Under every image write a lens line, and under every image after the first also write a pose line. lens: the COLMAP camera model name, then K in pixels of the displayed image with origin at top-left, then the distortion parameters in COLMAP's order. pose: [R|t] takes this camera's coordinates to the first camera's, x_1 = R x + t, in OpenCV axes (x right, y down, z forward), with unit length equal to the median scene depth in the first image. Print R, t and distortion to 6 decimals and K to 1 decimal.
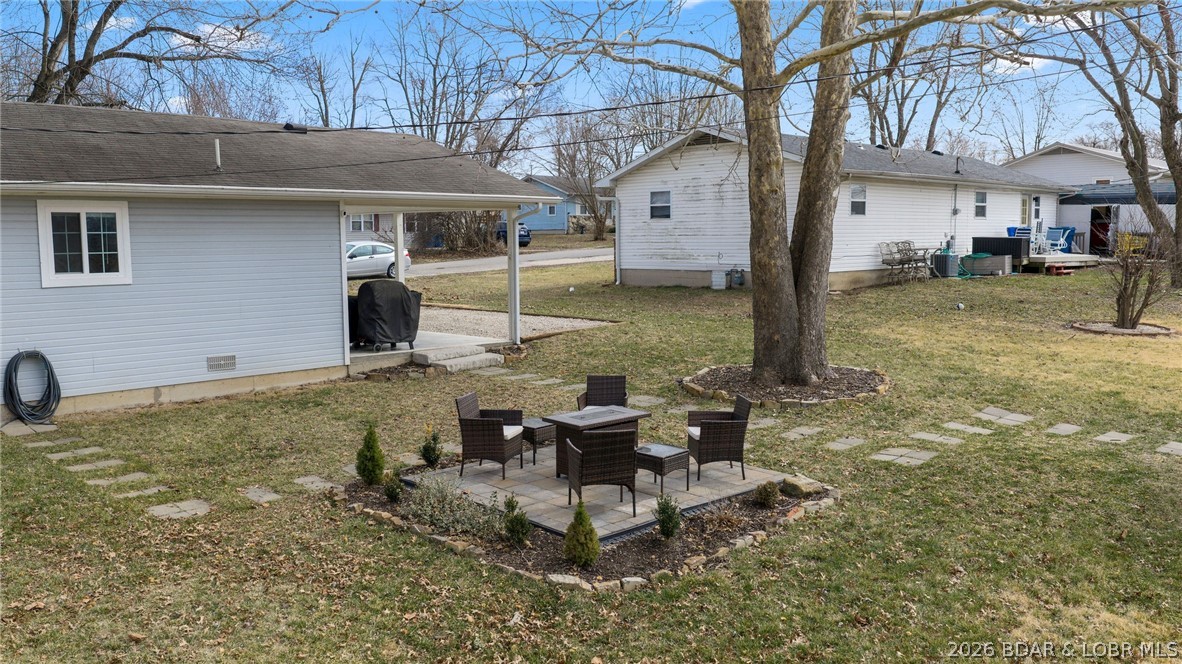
lens RADIAL K [[972.7, 0, 593.3], [0, 972.7, 335.7], [0, 0, 1]] dist [0.027719, -0.070328]
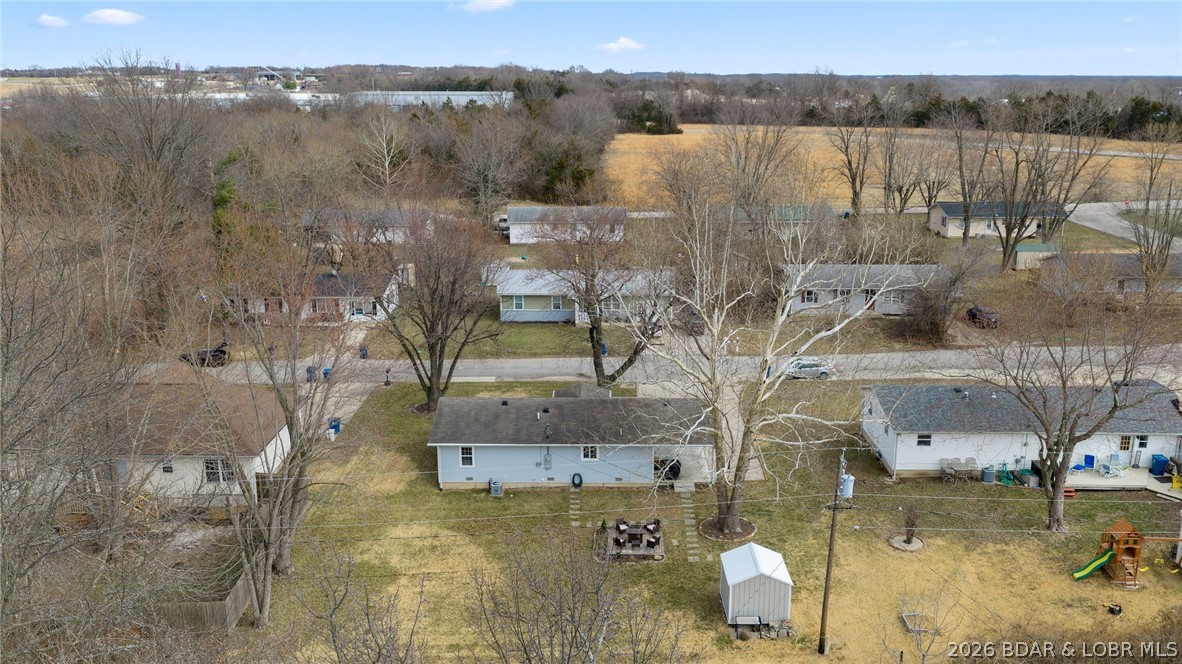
lens RADIAL K [[972.7, 0, 593.3], [0, 972.7, 335.7], [0, 0, 1]] dist [0.027719, -0.070328]
pose [[0.685267, 0.197570, -0.700982, 2.520959], [-0.078564, 0.976938, 0.198544, -1.496653], [0.724042, -0.080983, 0.684985, -2.028395]]
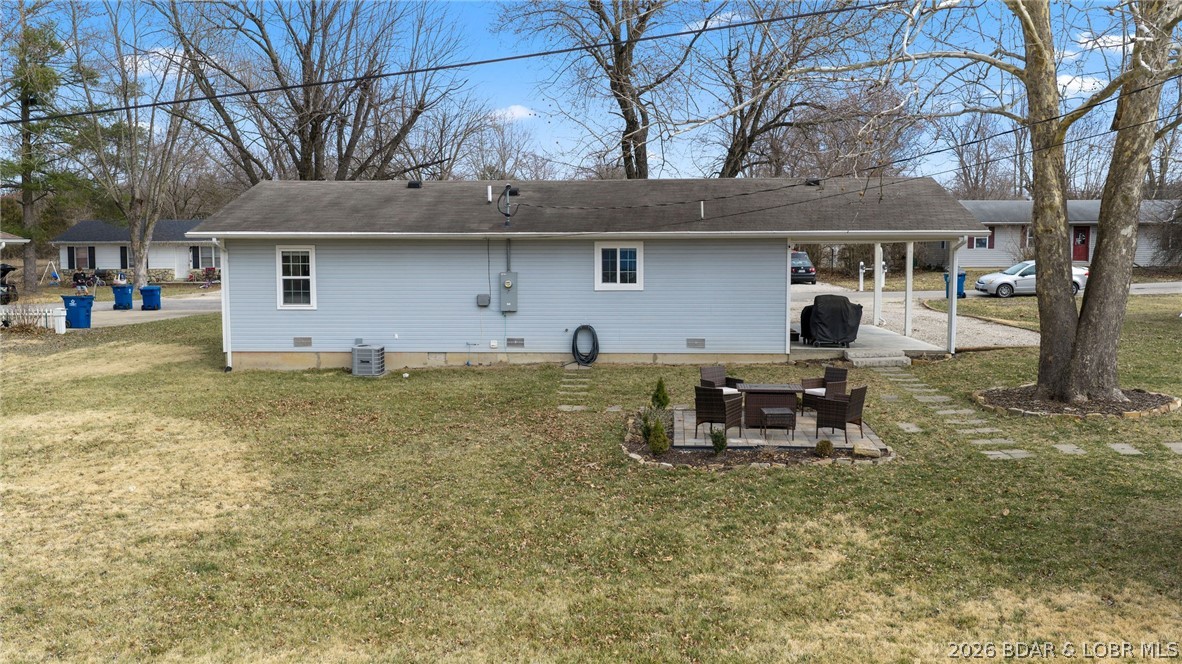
lens RADIAL K [[972.7, 0, 593.3], [0, 972.7, 335.7], [0, 0, 1]] dist [0.027719, -0.070328]
pose [[0.655628, 0.072291, -0.751616, 0.733723], [-0.080307, 0.996437, 0.025787, -0.011644], [0.750802, 0.043454, 0.659097, -0.165583]]
